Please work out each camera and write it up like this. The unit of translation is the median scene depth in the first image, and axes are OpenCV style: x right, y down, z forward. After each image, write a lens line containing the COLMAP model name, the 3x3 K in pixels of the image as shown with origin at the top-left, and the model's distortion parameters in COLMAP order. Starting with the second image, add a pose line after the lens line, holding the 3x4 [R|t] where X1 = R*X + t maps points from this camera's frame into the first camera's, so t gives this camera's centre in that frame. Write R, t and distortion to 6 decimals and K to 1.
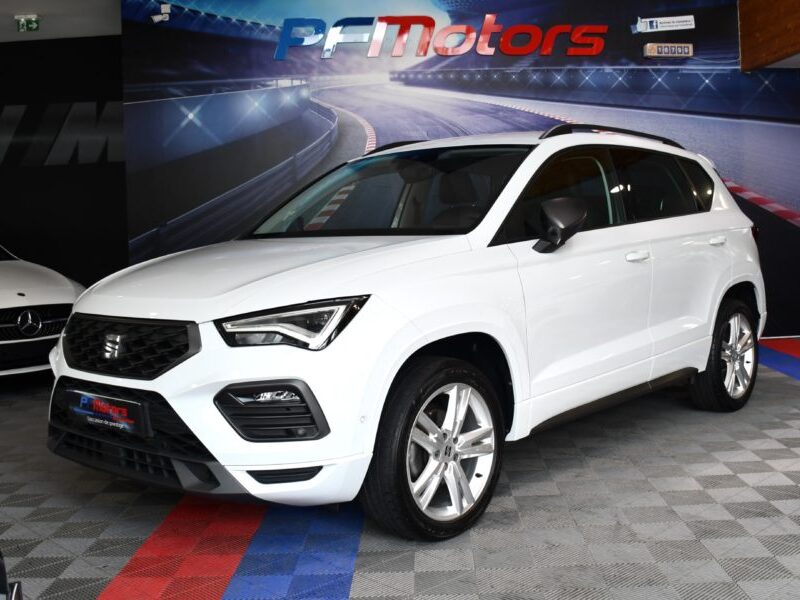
lens RADIAL K [[931.9, 0, 404.8], [0, 931.9, 300.1], [0, 0, 1]] dist [-0.139894, 0.052509]
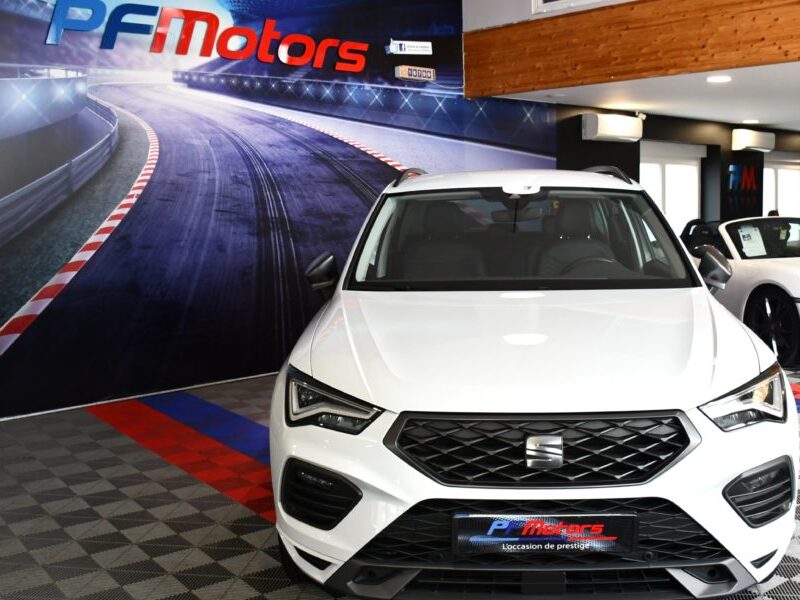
lens RADIAL K [[897.5, 0, 410.3], [0, 897.5, 298.2], [0, 0, 1]] dist [-0.152168, 0.094256]
pose [[0.786928, -0.050940, 0.614938, -0.369440], [0.039531, 0.998701, 0.032143, -0.047292], [-0.615777, -0.000985, 0.787920, 0.193342]]
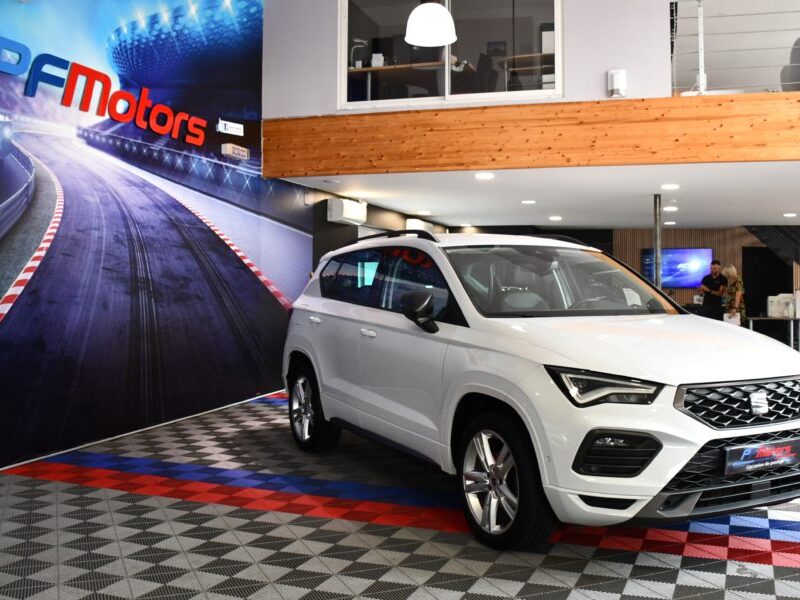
lens RADIAL K [[862.8, 0, 396.8], [0, 862.8, 301.7], [0, 0, 1]] dist [-0.129385, 0.058559]
pose [[0.367758, 0.013367, 0.929825, -0.656672], [0.058774, 0.997563, -0.037586, -0.030699], [-0.928062, 0.068473, 0.366076, 0.430607]]
